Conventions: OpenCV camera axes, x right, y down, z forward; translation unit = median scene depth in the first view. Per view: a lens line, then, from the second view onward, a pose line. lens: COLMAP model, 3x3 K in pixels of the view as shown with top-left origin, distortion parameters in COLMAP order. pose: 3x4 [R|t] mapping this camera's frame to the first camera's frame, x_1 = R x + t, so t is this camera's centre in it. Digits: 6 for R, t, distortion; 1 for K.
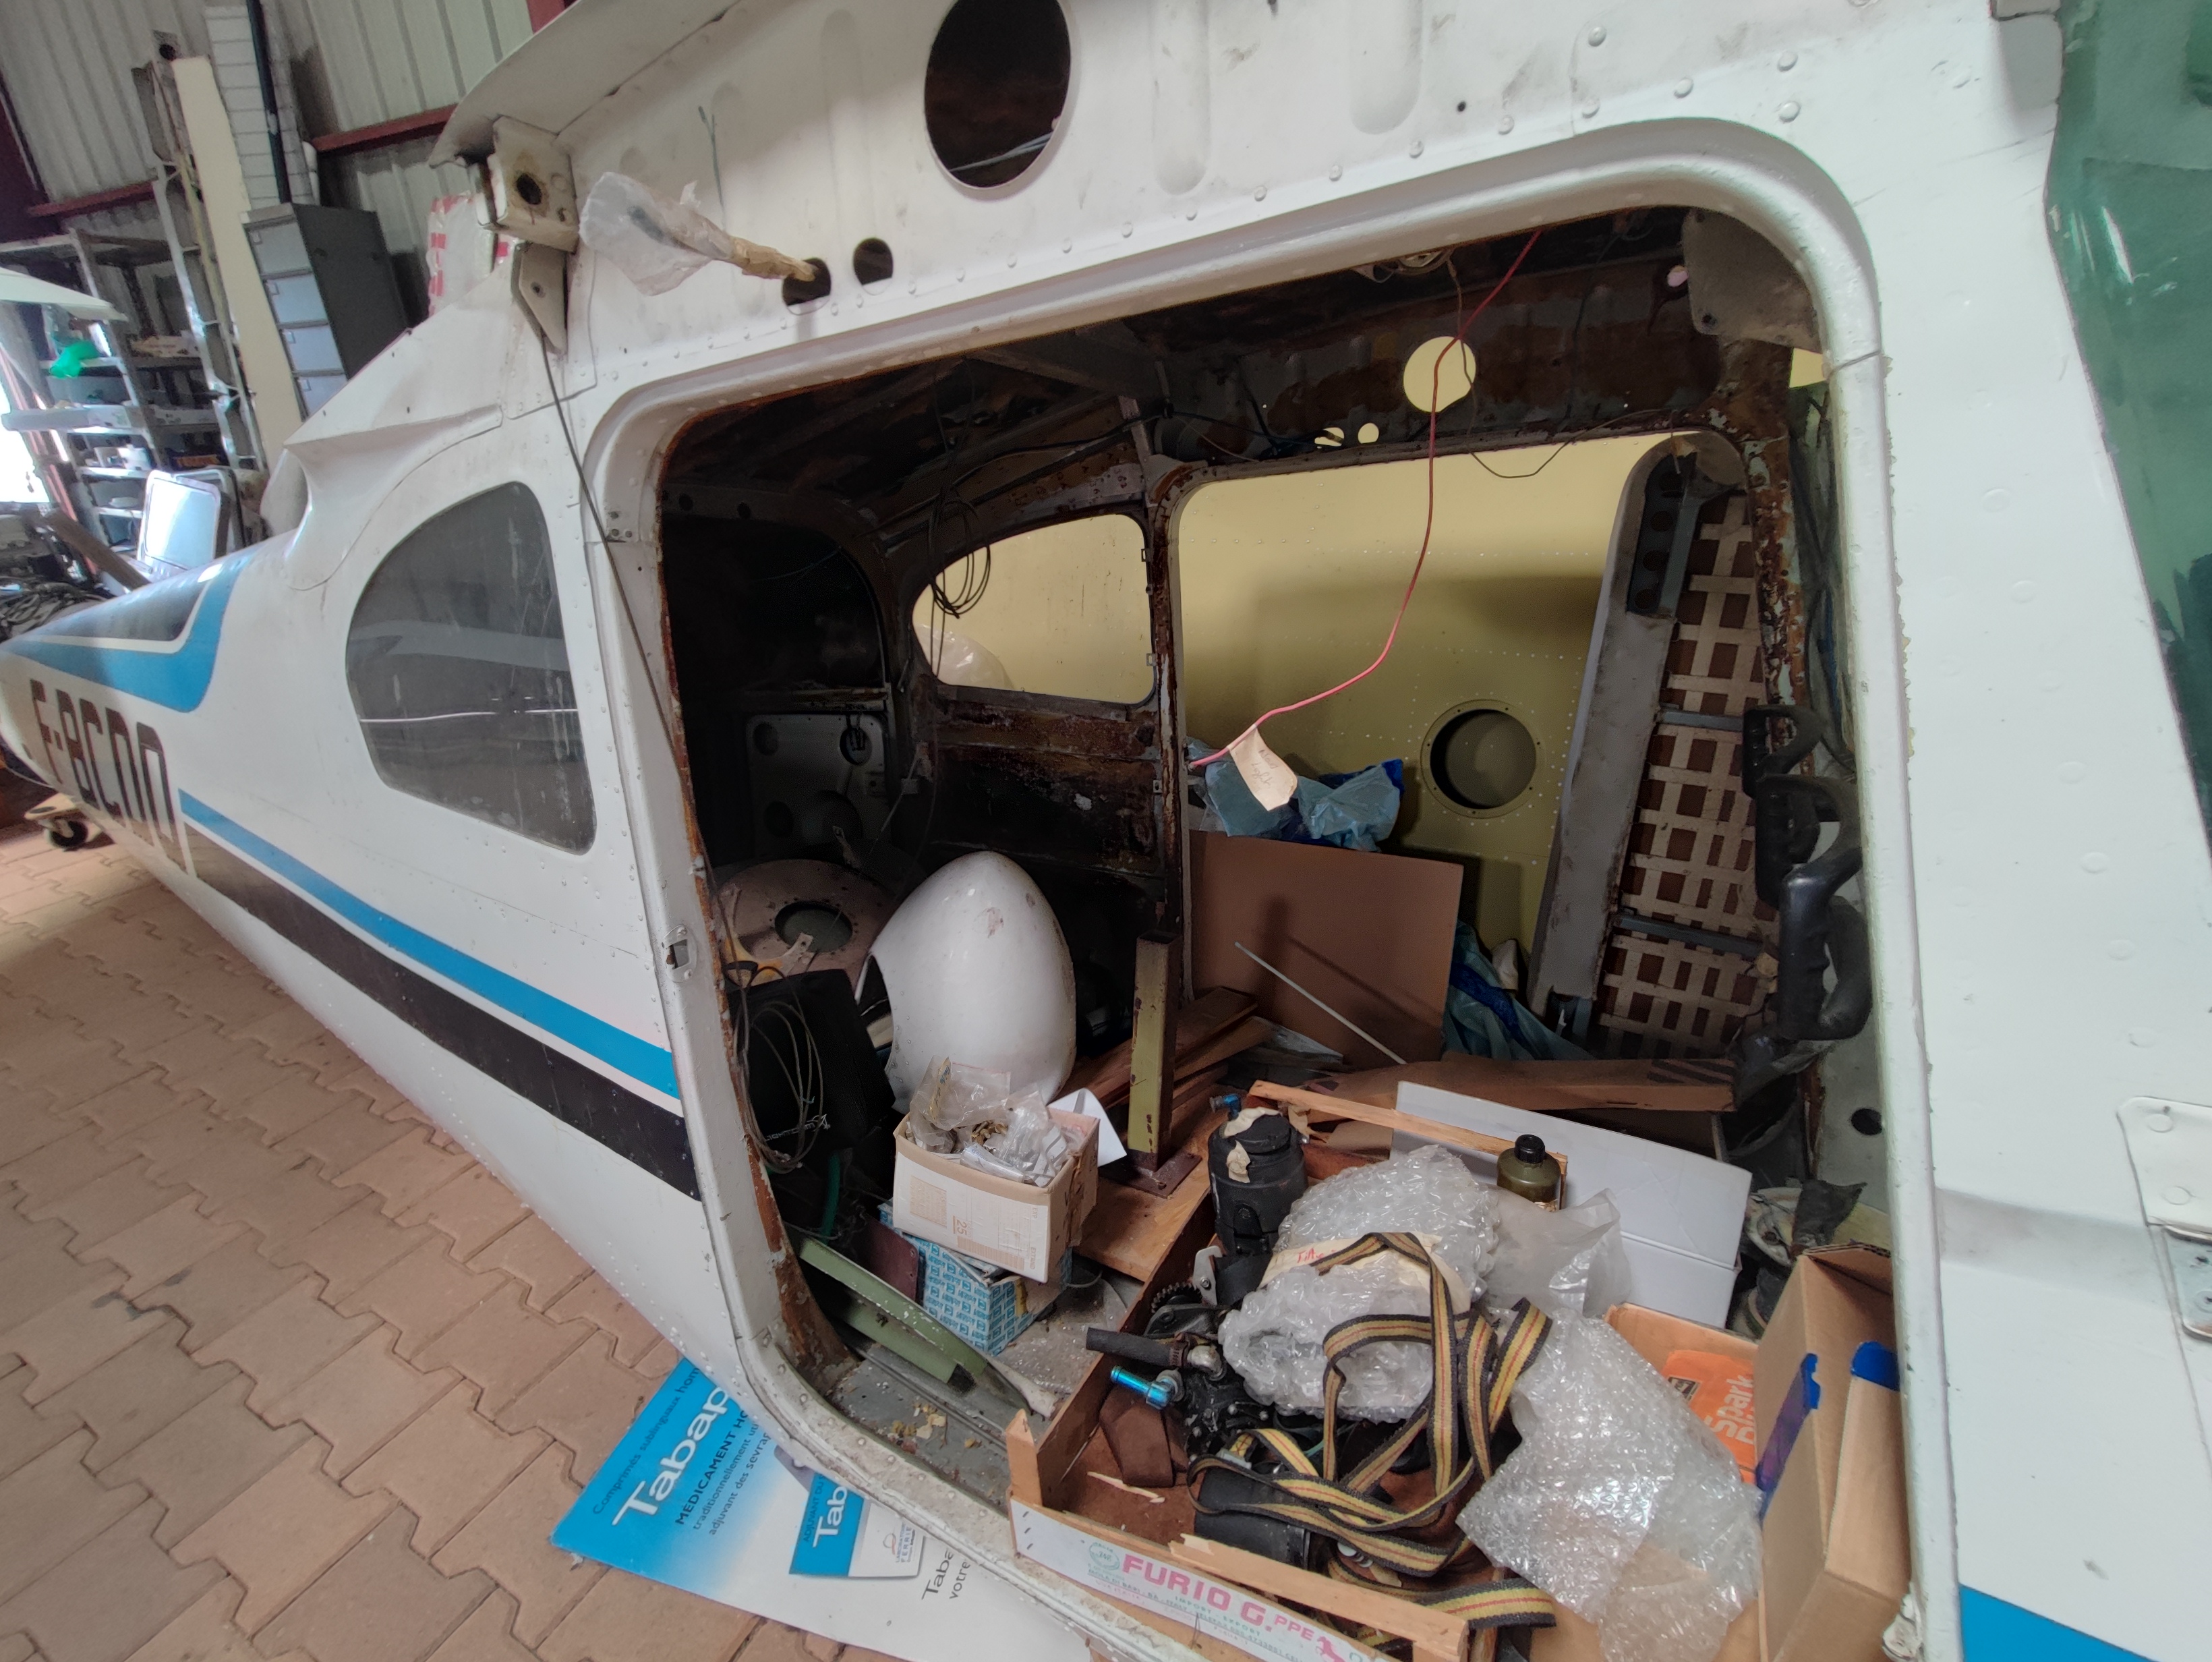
lens RADIAL K [[1001.0, 0, 1096.7], [0, 1001.0, 827.0], [0, 0, 1]] dist [-0.002502, 0.001800]
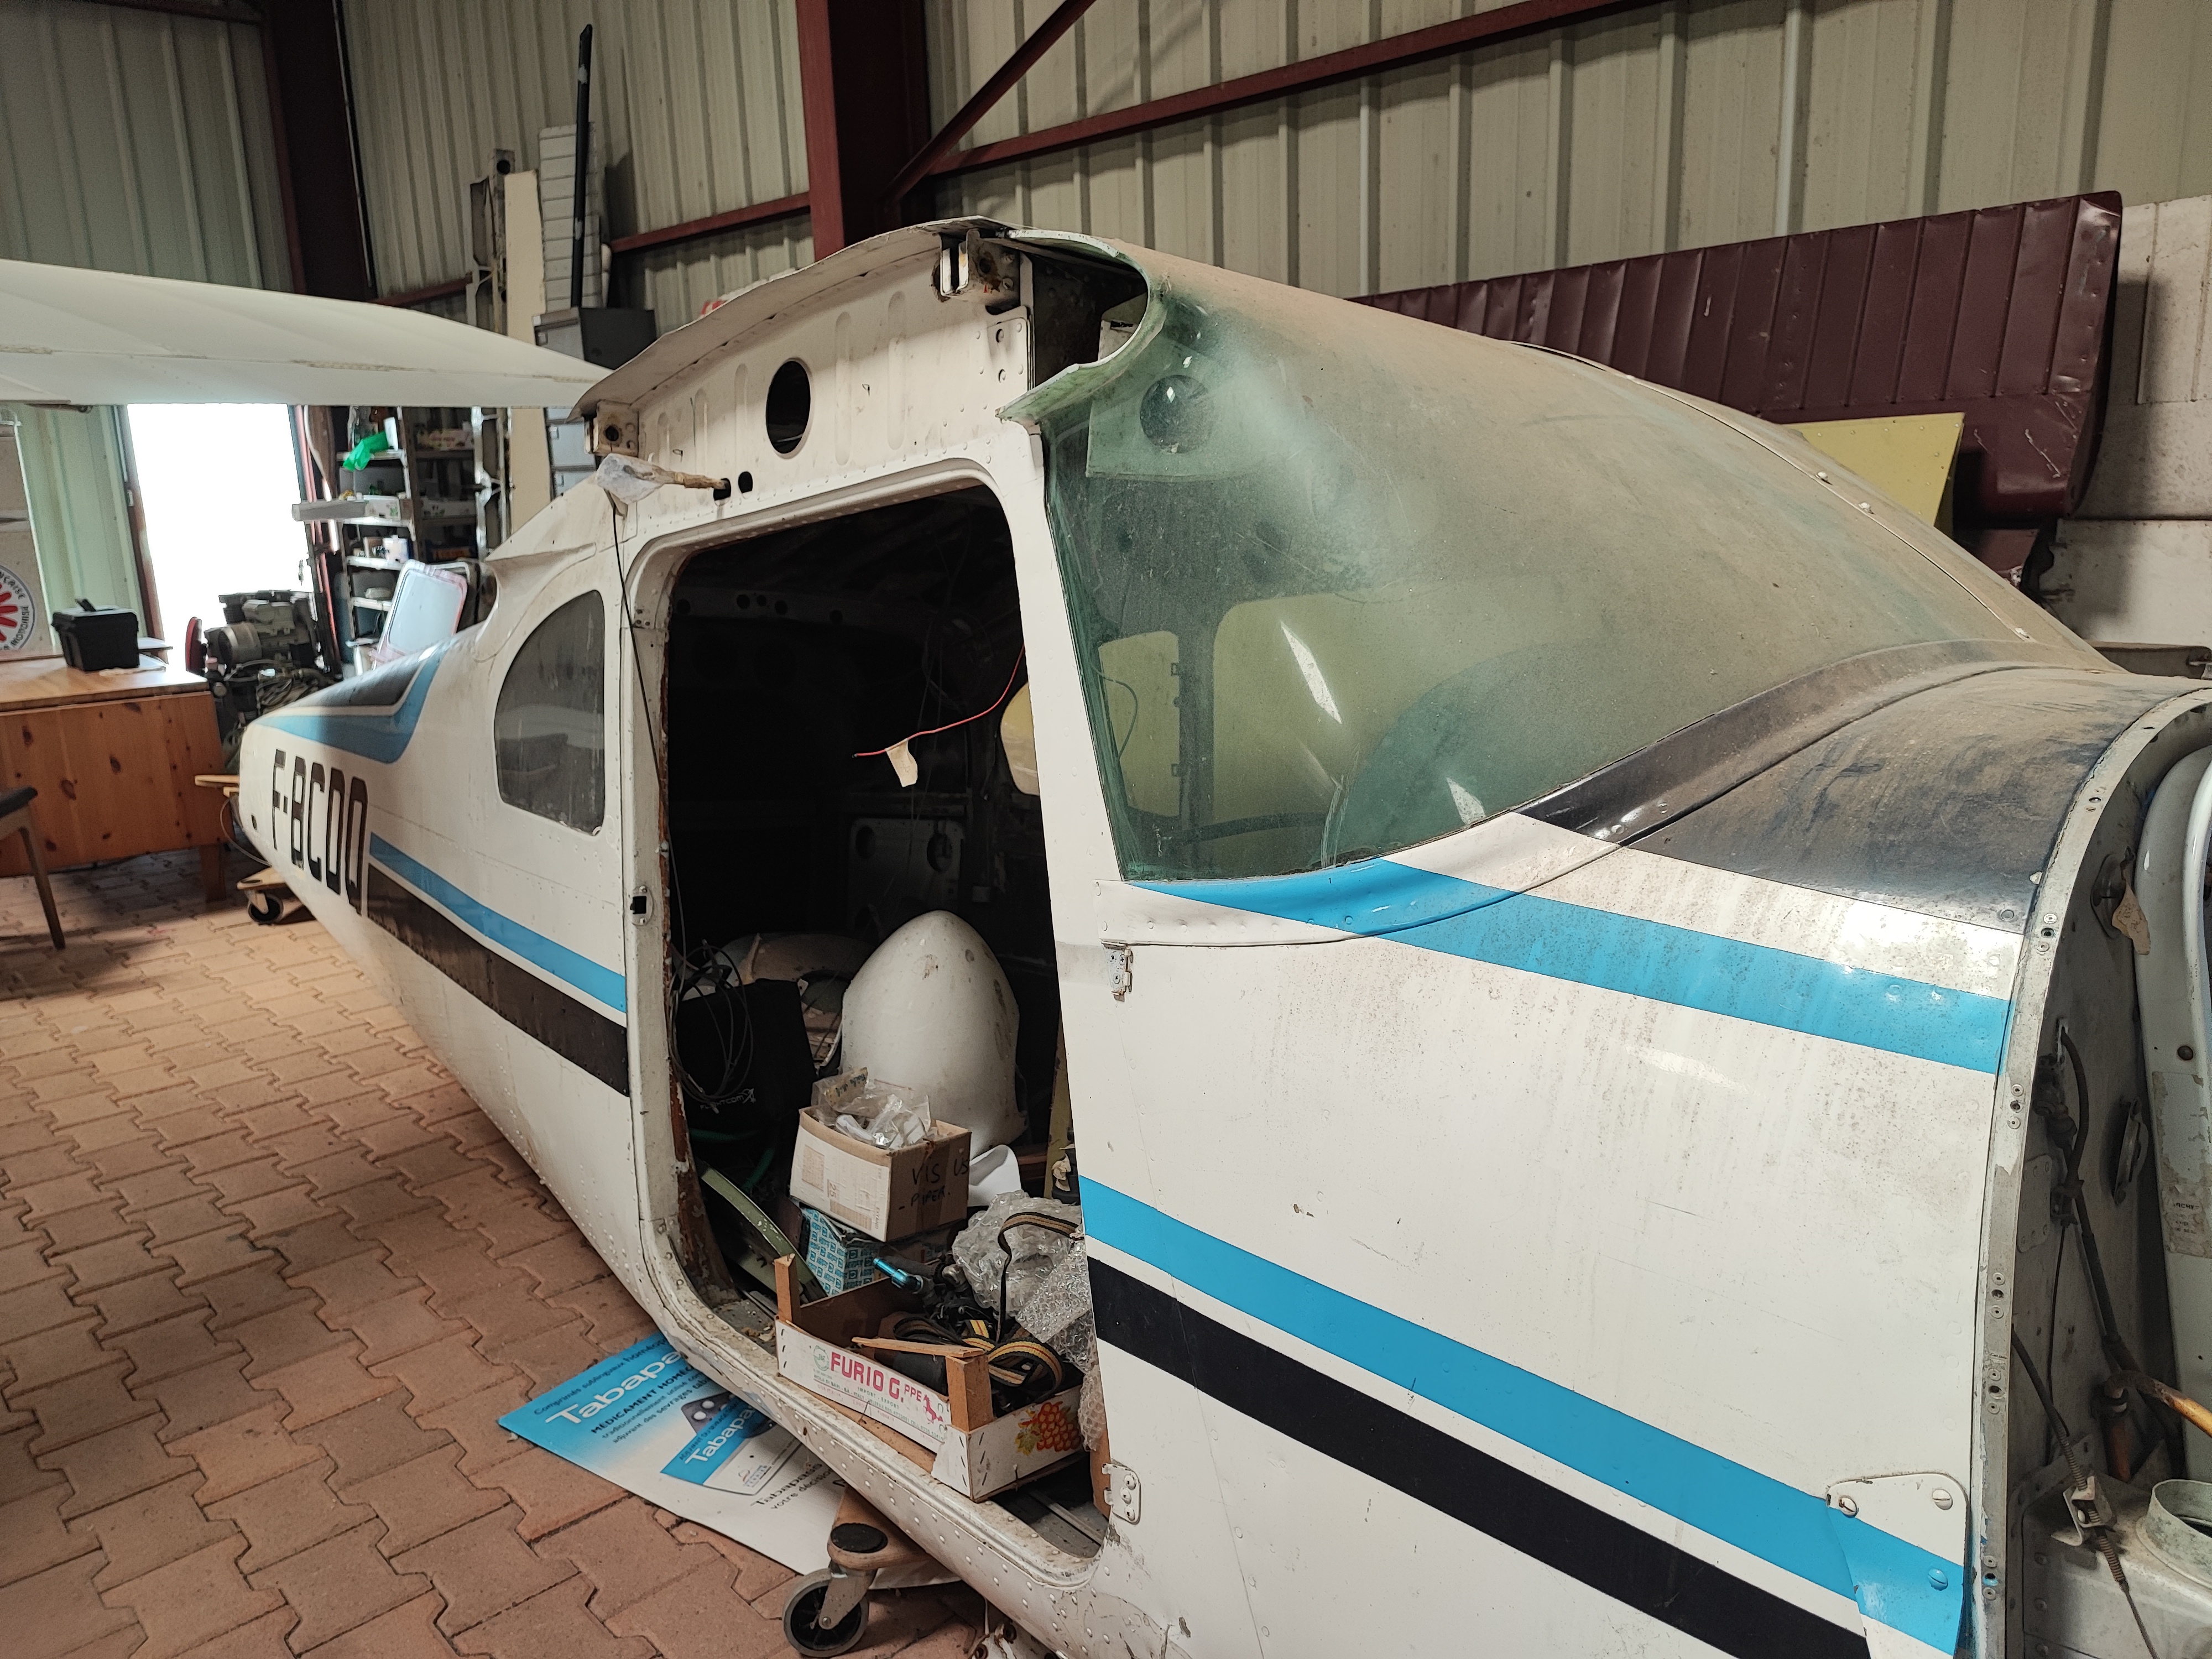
lens RADIAL K [[1613.8, 0, 1114.5], [0, 1613.8, 833.6], [0, 0, 1]] dist [0.032583, -0.037435]
pose [[0.948156, 0.070497, -0.309887, 0.543644], [-0.126309, 0.978358, -0.163898, 0.184658], [0.291626, 0.194542, 0.936540, -0.575843]]
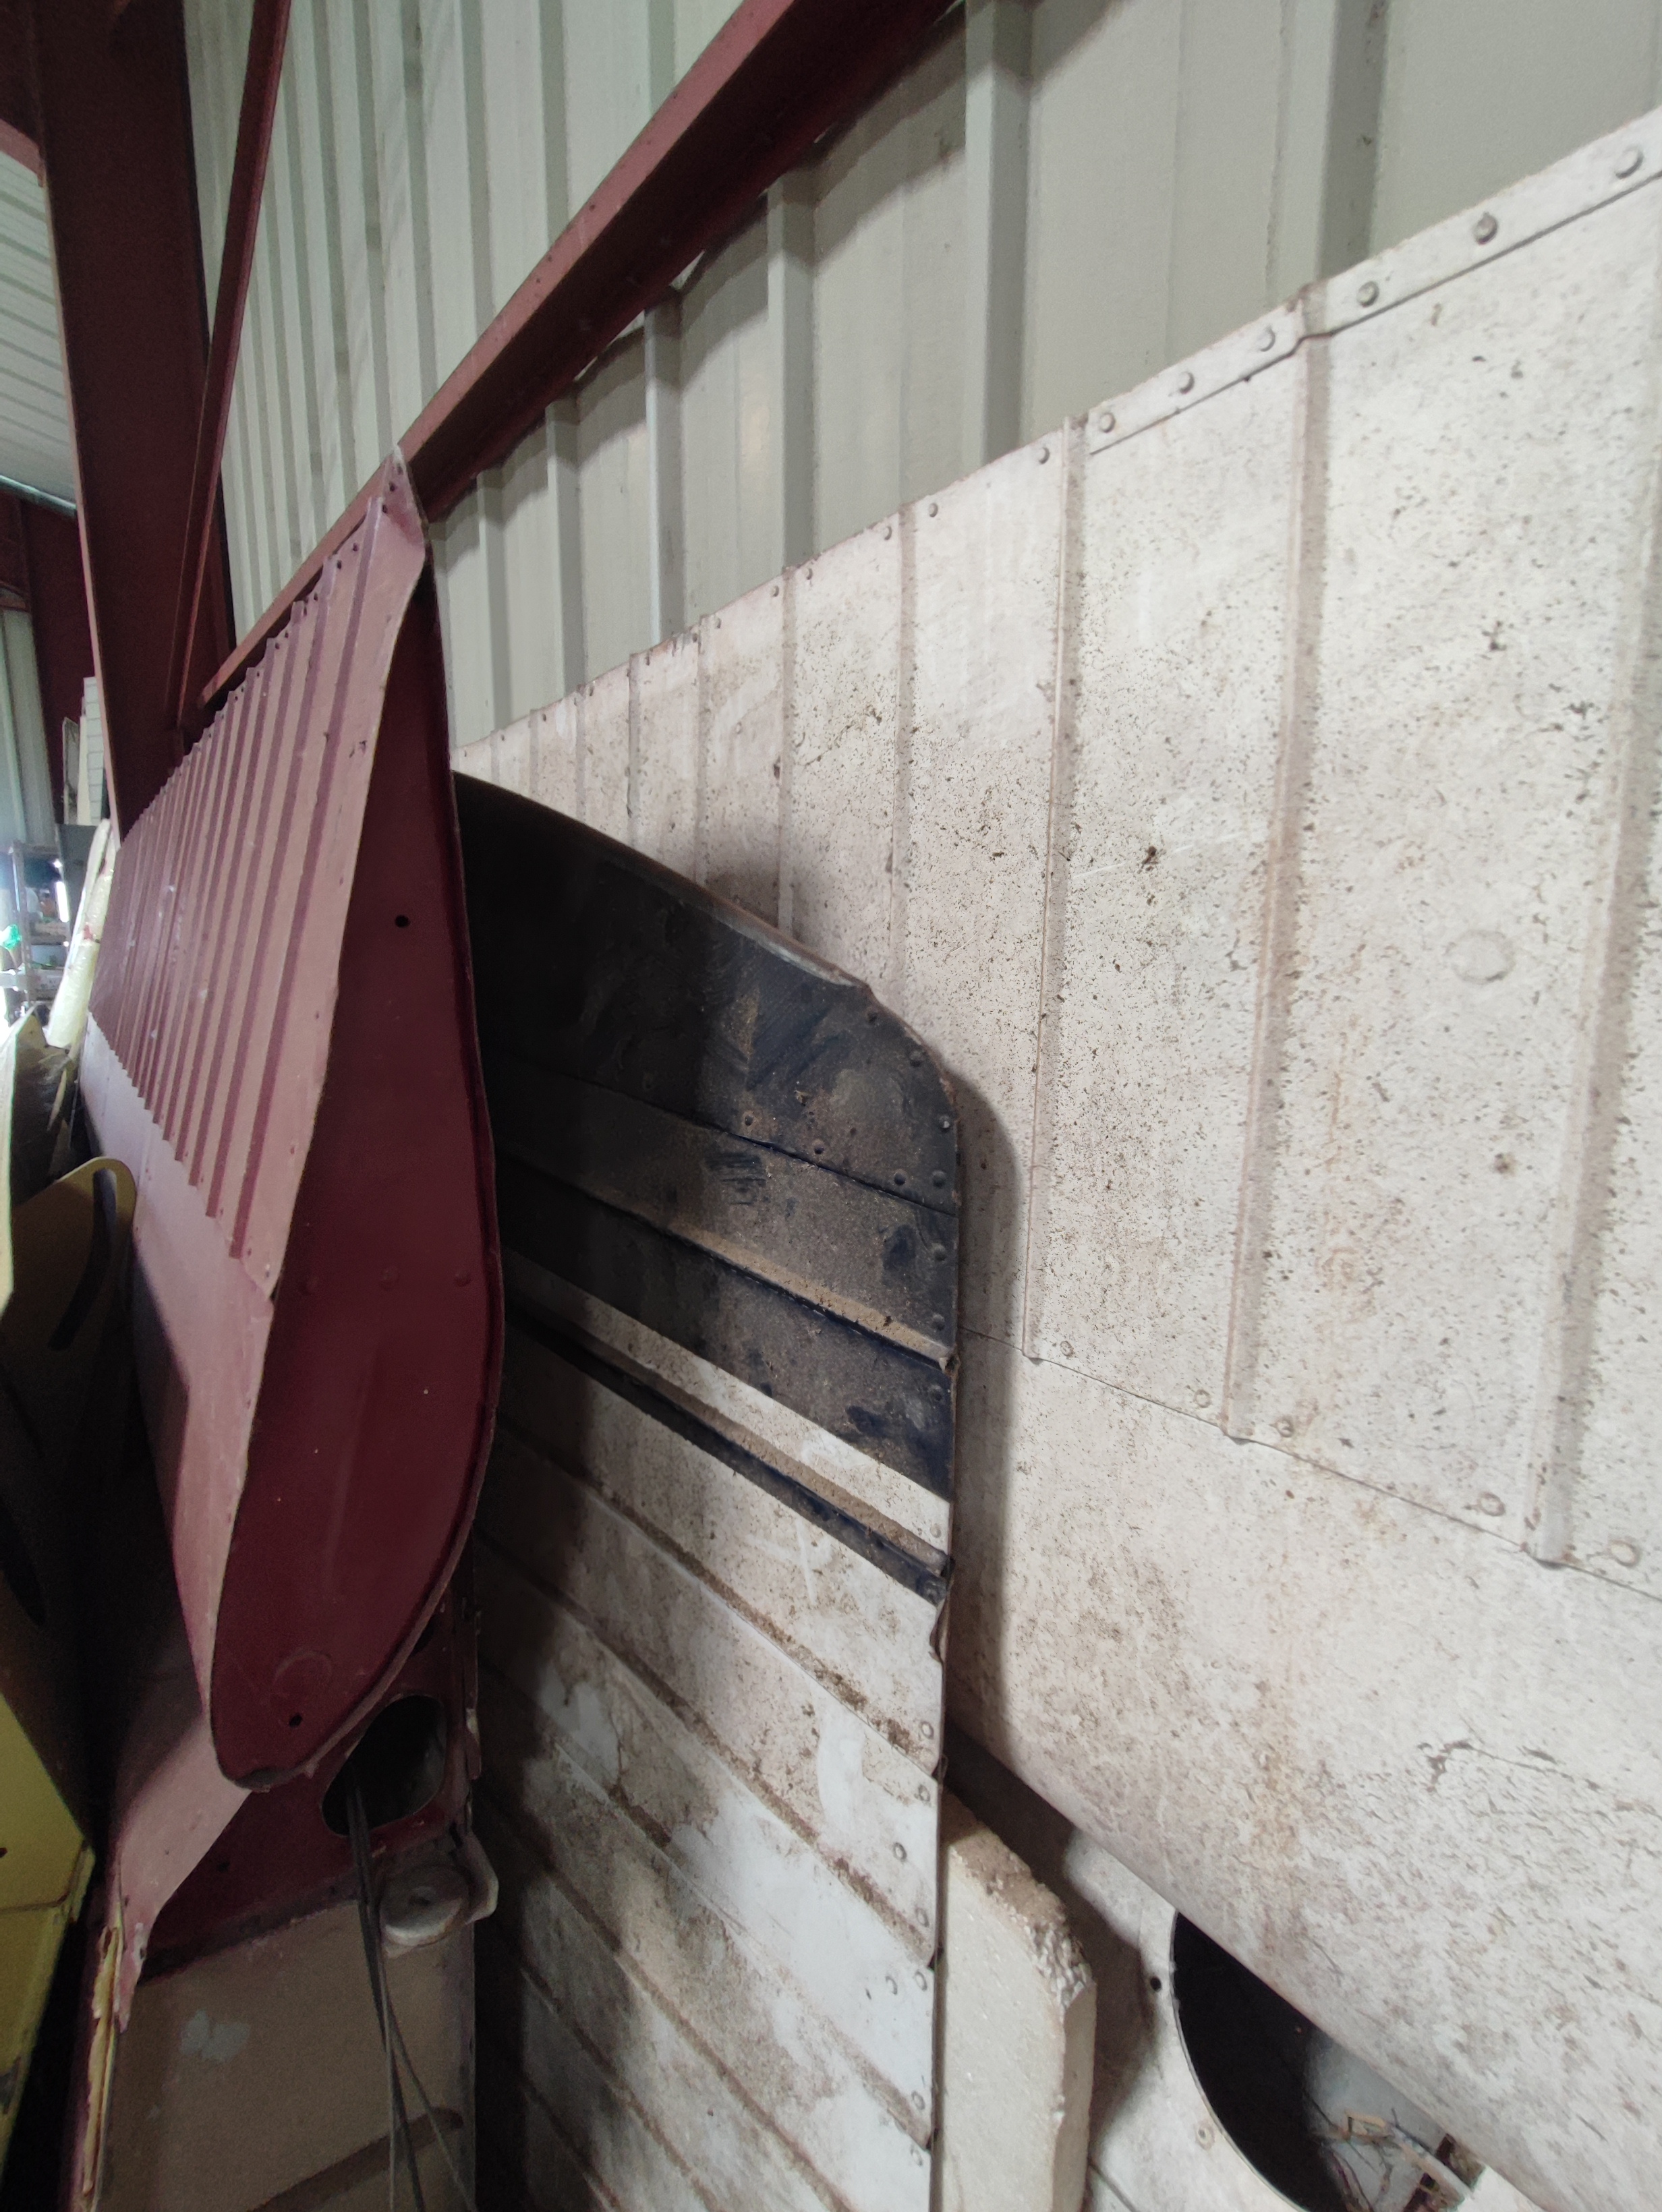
lens RADIAL K [[1001.0, 0, 838.4], [0, 1001.0, 1091.7], [0, 0, 1]] dist [-0.002502, 0.001800]
pose [[0.921346, 0.094991, -0.376960, 1.118100], [-0.187915, 0.957695, -0.217962, -0.638108], [0.340308, 0.271655, 0.900219, 0.929279]]
